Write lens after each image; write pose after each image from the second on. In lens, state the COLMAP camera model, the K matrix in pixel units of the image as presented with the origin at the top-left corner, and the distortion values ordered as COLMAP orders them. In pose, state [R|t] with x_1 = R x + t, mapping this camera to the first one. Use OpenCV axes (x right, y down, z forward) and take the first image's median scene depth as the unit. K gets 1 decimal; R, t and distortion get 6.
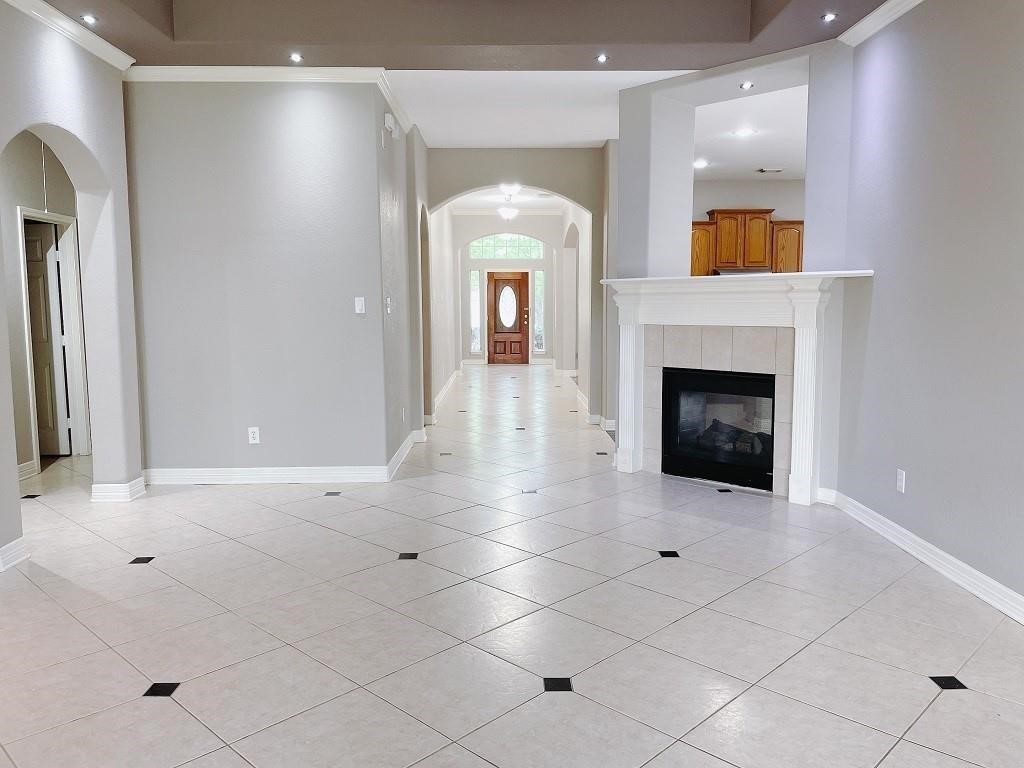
lens RADIAL K [[782.3, 0, 537.7], [0, 782.3, 378.5], [0, 0, 1]] dist [0.077706, -0.106912]
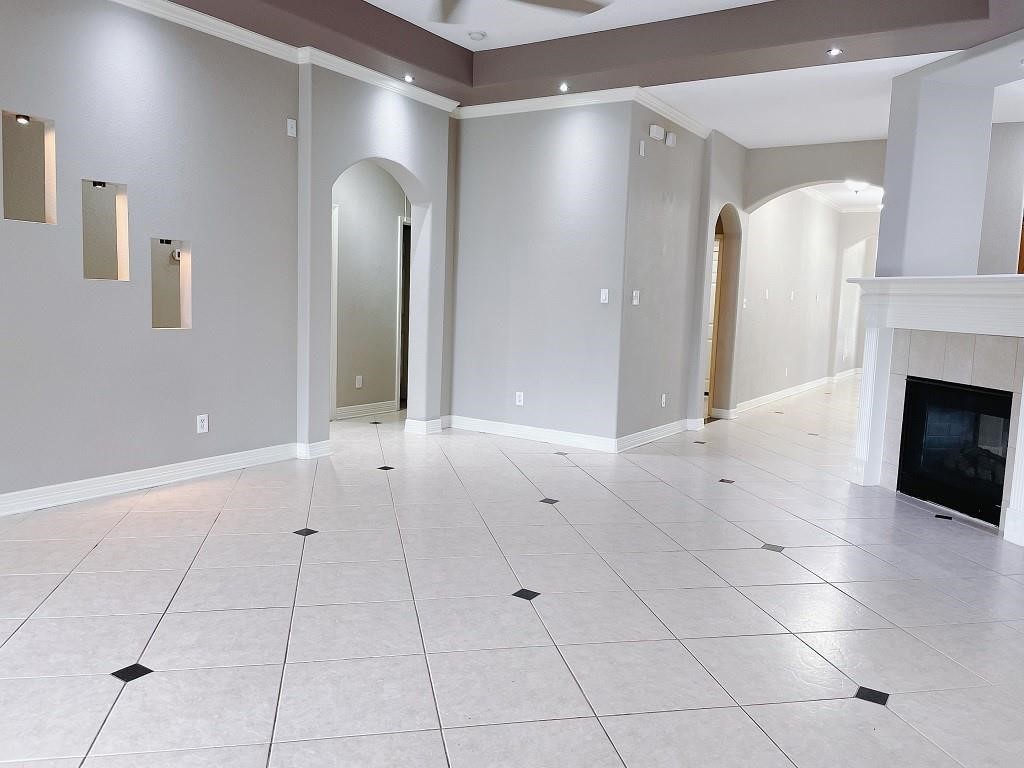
lens RADIAL K [[782.3, 0, 515.1], [0, 782.3, 381.0], [0, 0, 1]] dist [0.077706, -0.106912]
pose [[0.828216, 0.096887, -0.551970, 0.308842], [-0.095921, 0.994915, 0.030711, 0.007834], [0.552139, 0.027510, 0.833298, -0.023667]]
